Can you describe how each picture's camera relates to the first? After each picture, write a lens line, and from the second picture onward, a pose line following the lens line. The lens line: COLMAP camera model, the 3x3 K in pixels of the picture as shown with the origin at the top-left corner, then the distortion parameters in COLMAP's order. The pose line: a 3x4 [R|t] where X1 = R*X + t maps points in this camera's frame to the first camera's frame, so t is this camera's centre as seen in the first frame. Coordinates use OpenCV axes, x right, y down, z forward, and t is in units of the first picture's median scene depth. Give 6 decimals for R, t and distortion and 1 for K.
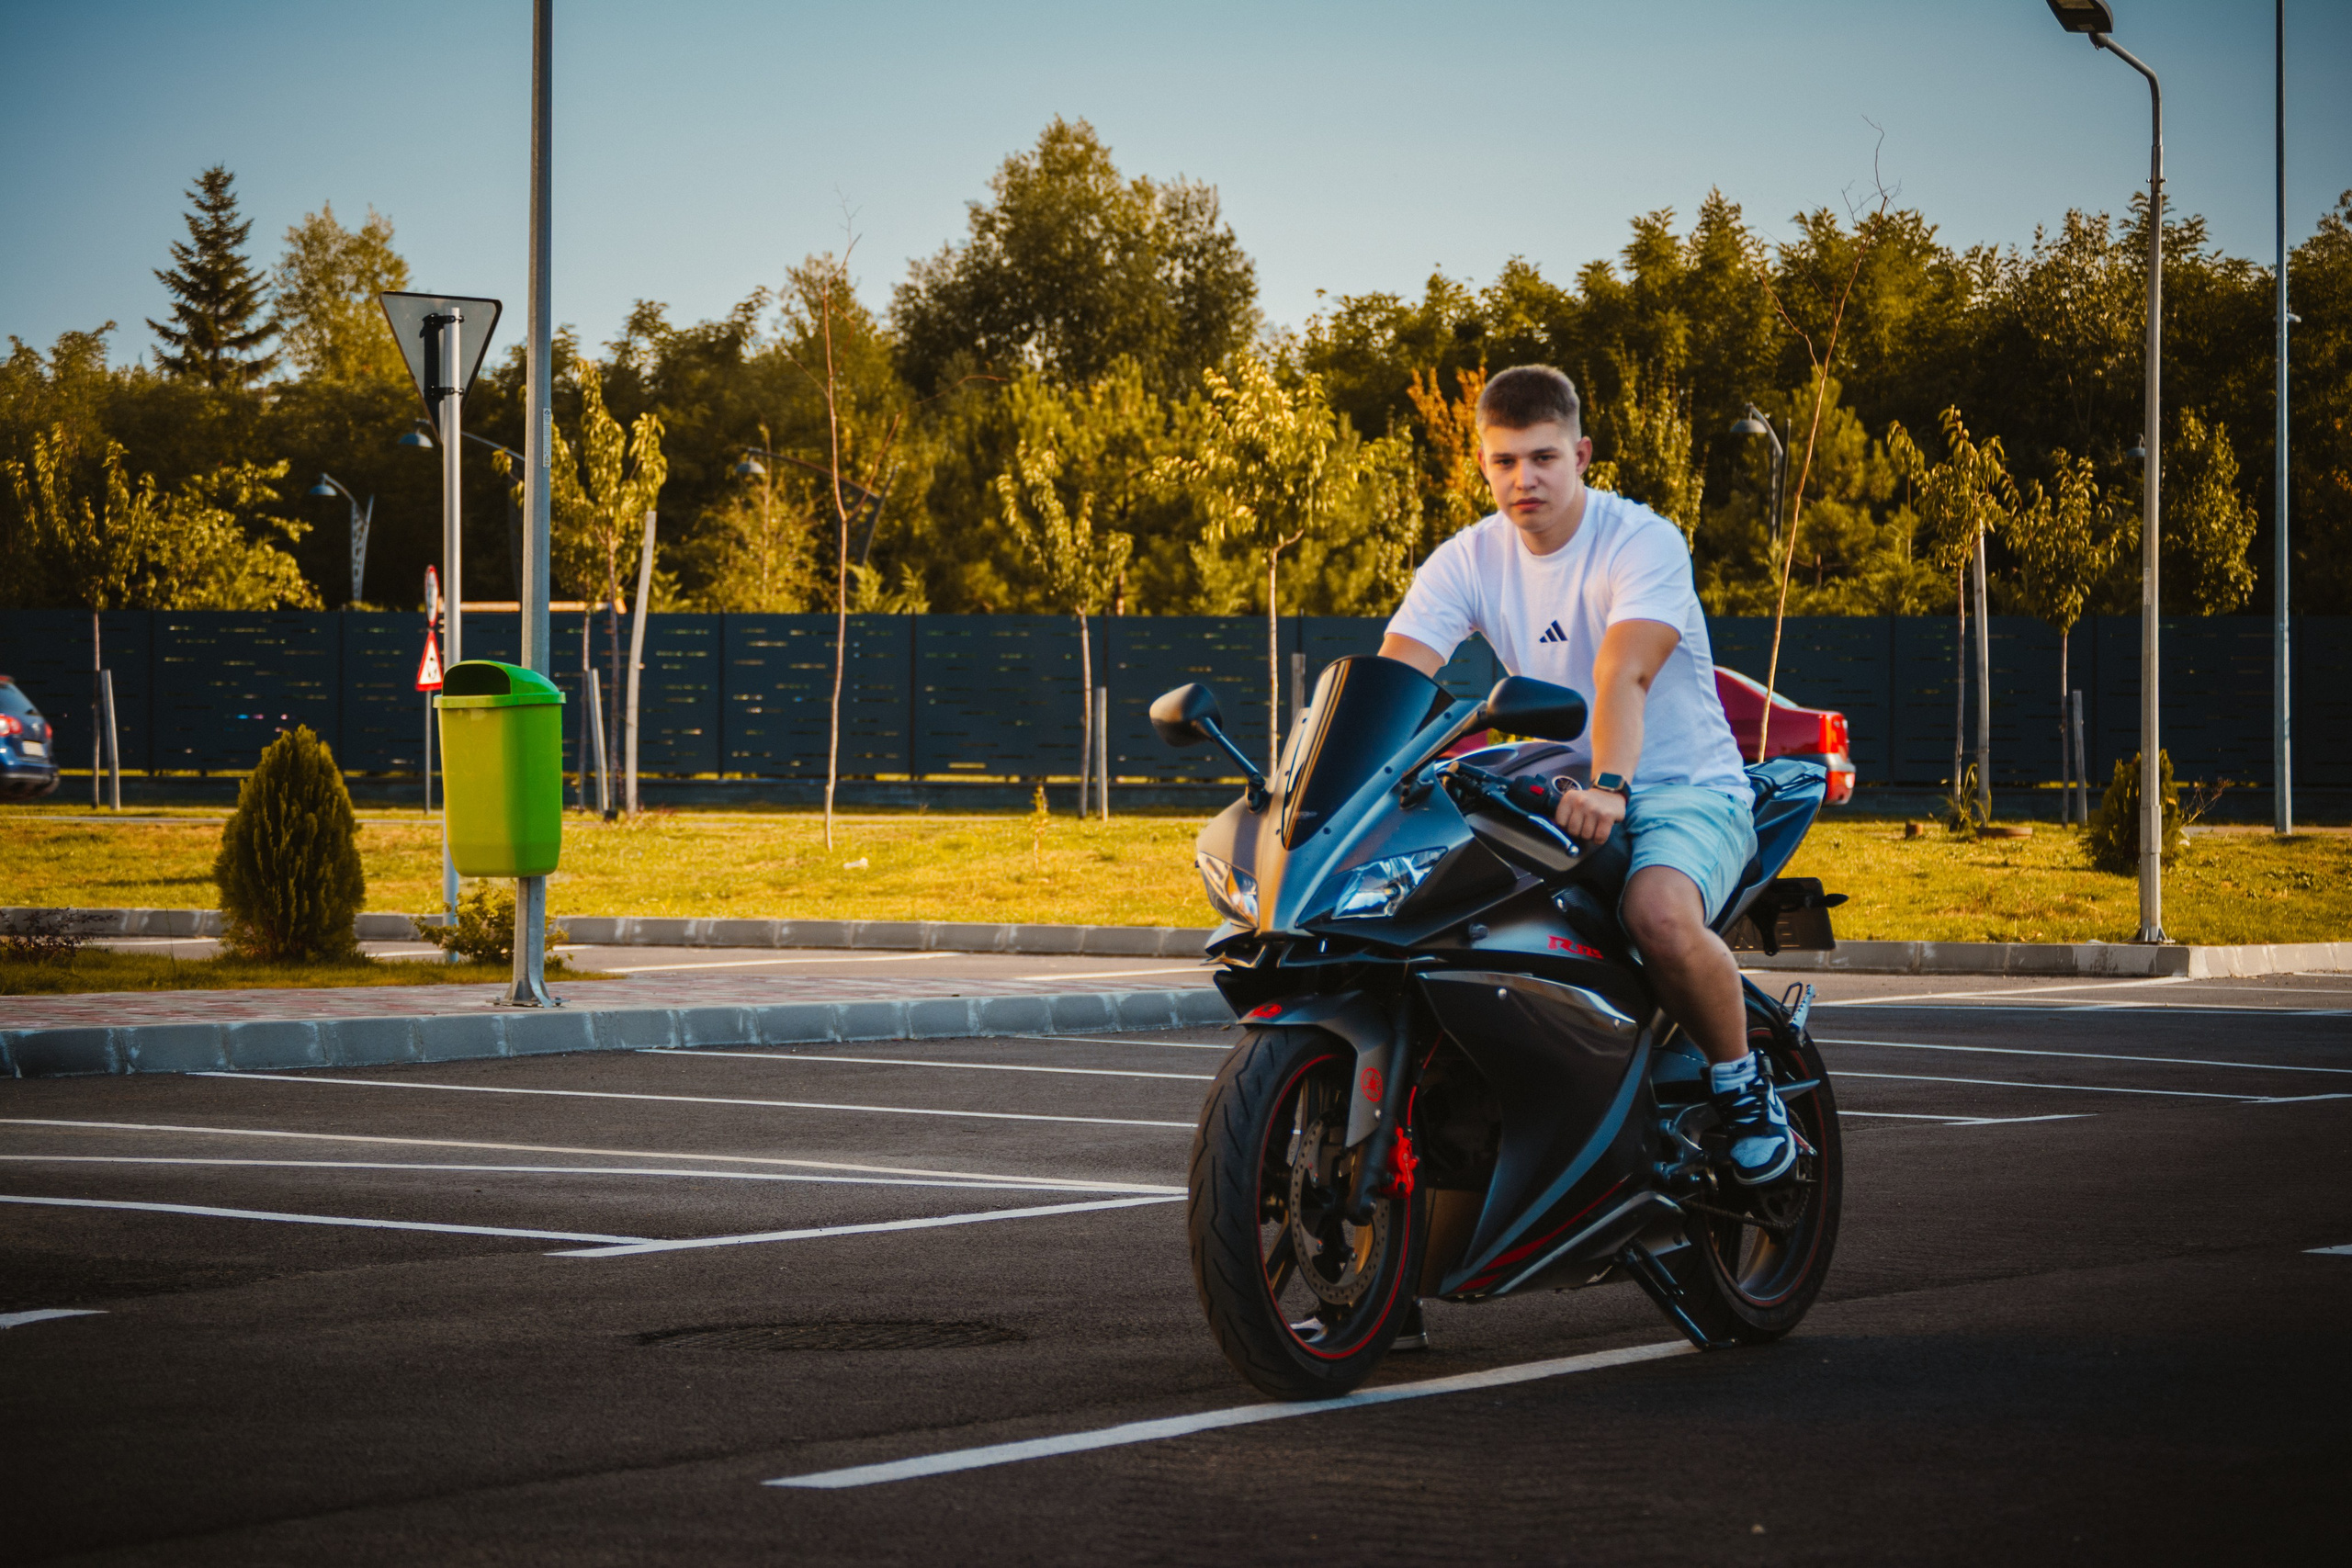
lens RADIAL K [[6809.6, 0, 1176.0], [0, 6809.6, 784.0], [0, 0, 1]] dist [0.078388, 0.616459]
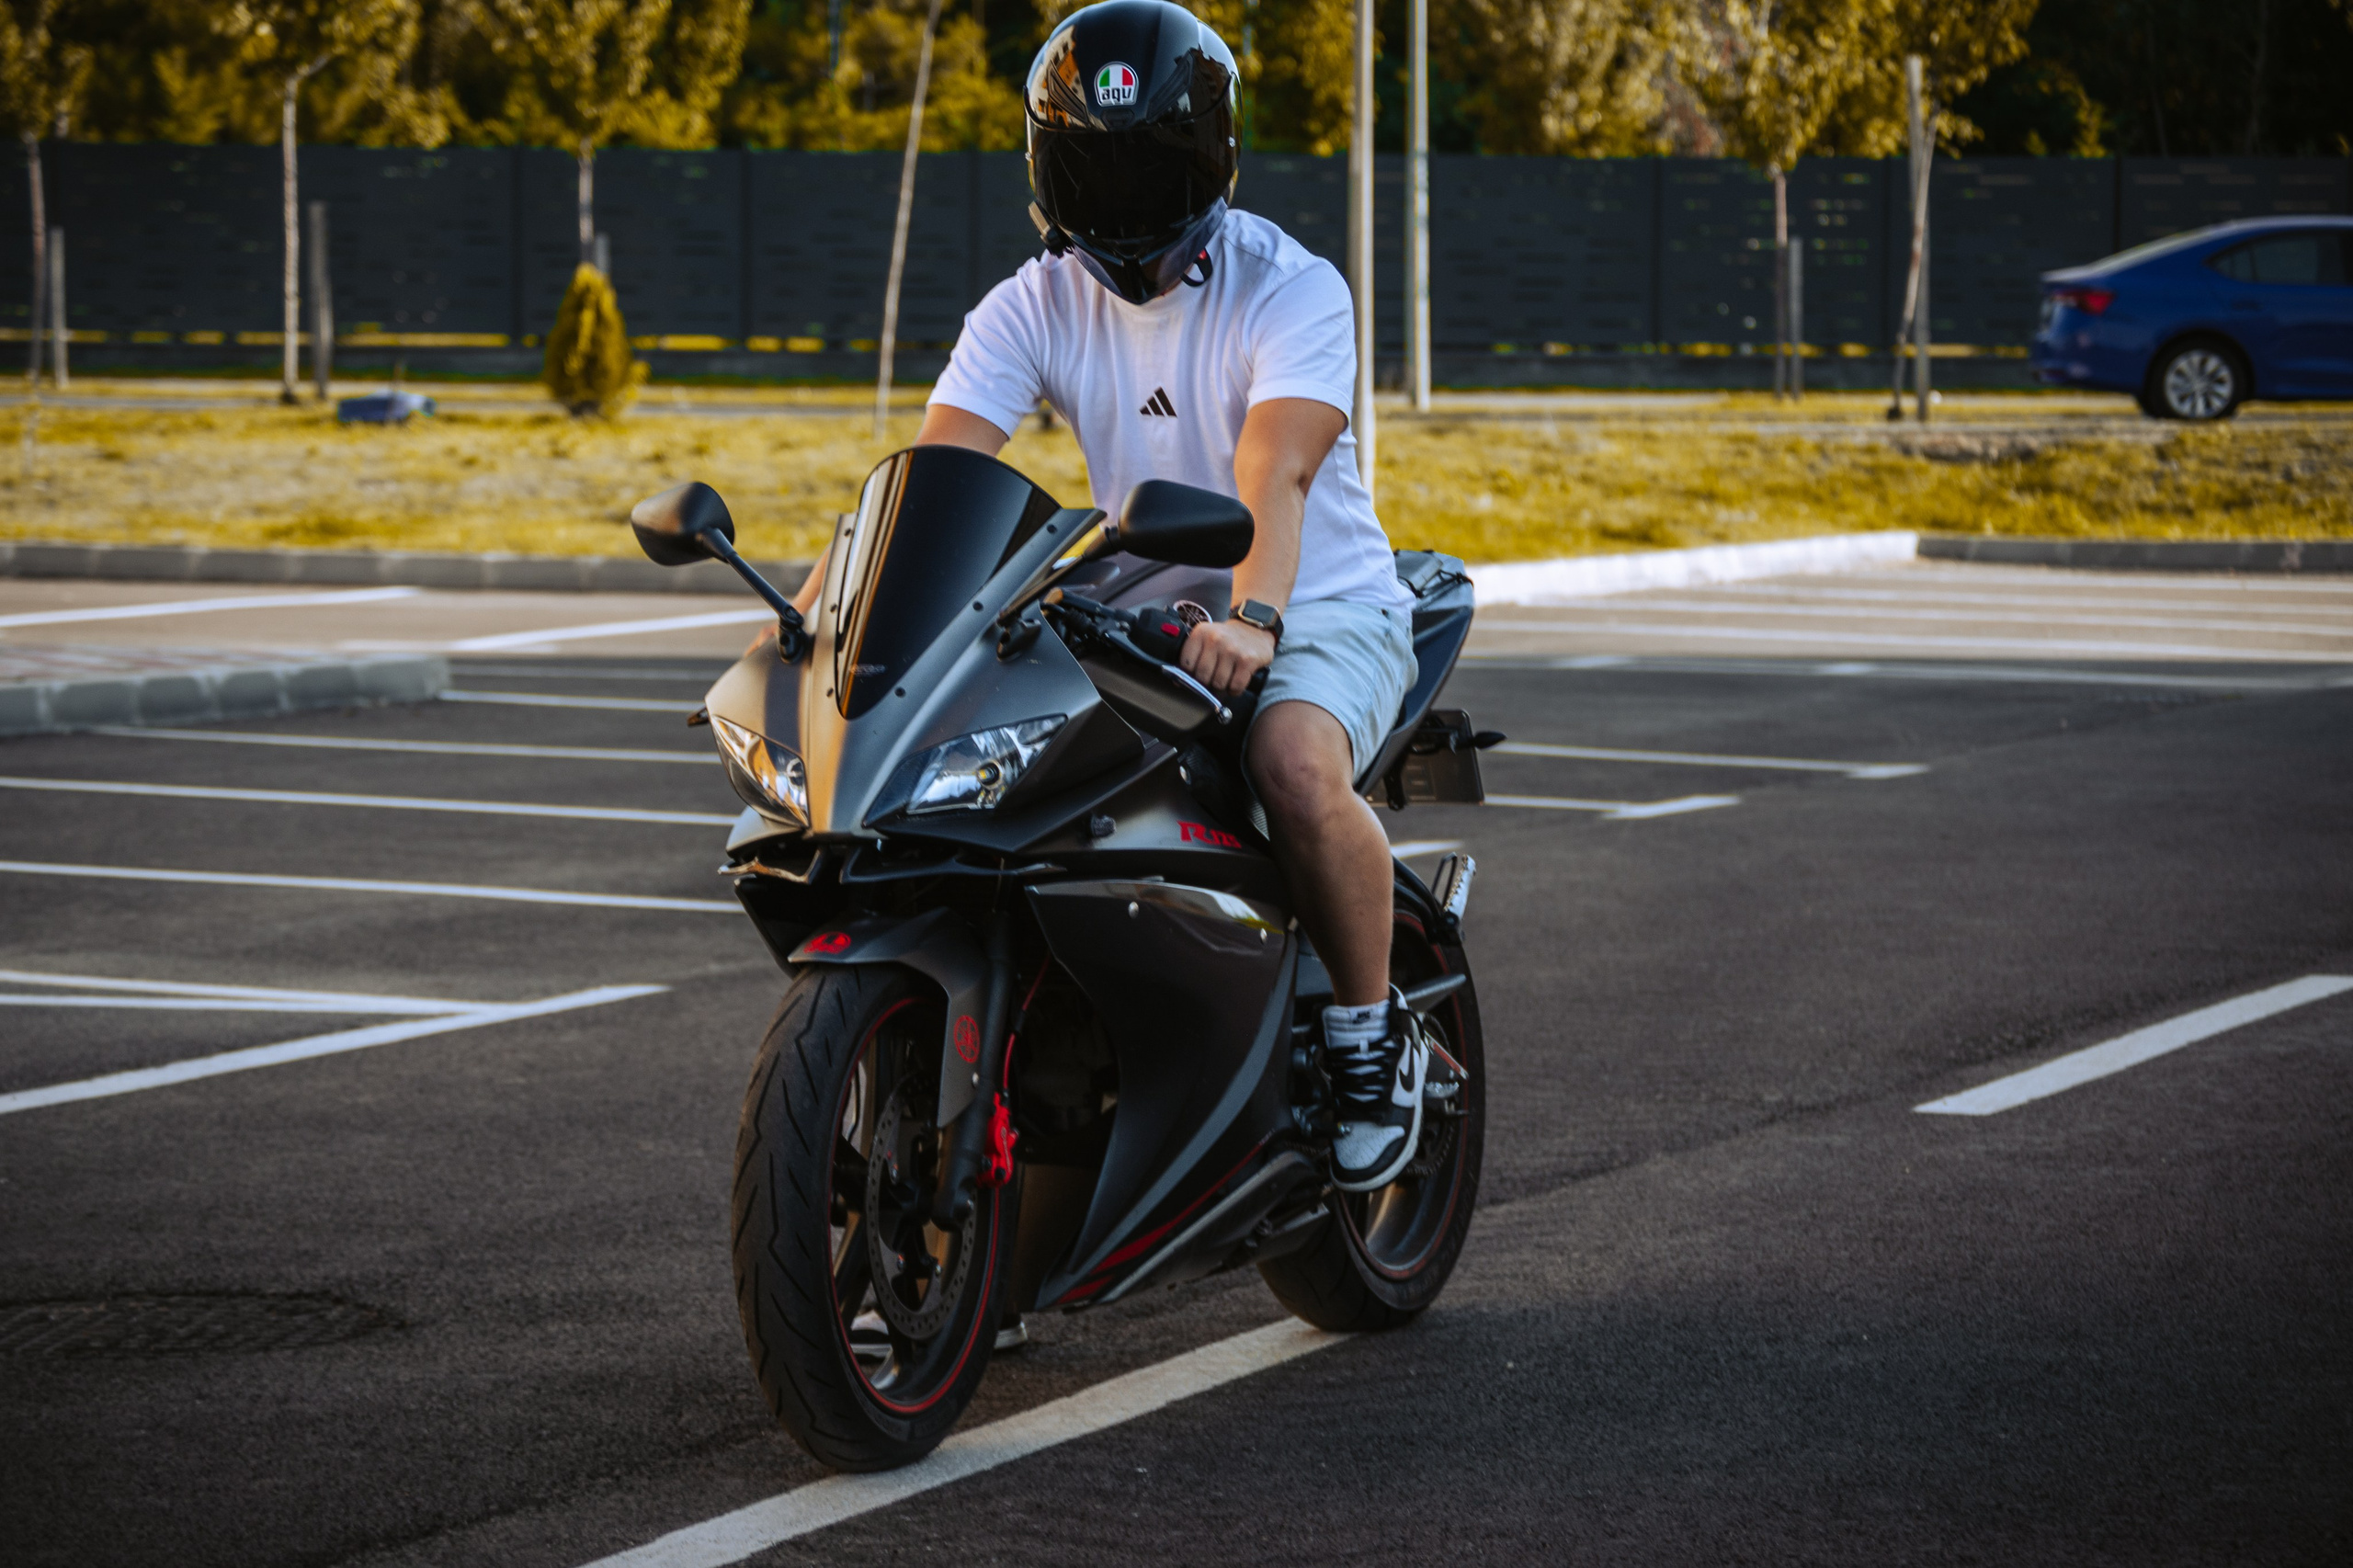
lens RADIAL K [[7073.3, 0, 1176.5], [0, 7073.3, 784.0], [0, 0, 1]] dist [0.075599, 1.071032]
pose [[0.983089, -0.009473, 0.182881, -0.081439], [-0.005746, 0.996574, 0.082511, -0.042883], [-0.183036, -0.082166, 0.979667, 0.230858]]
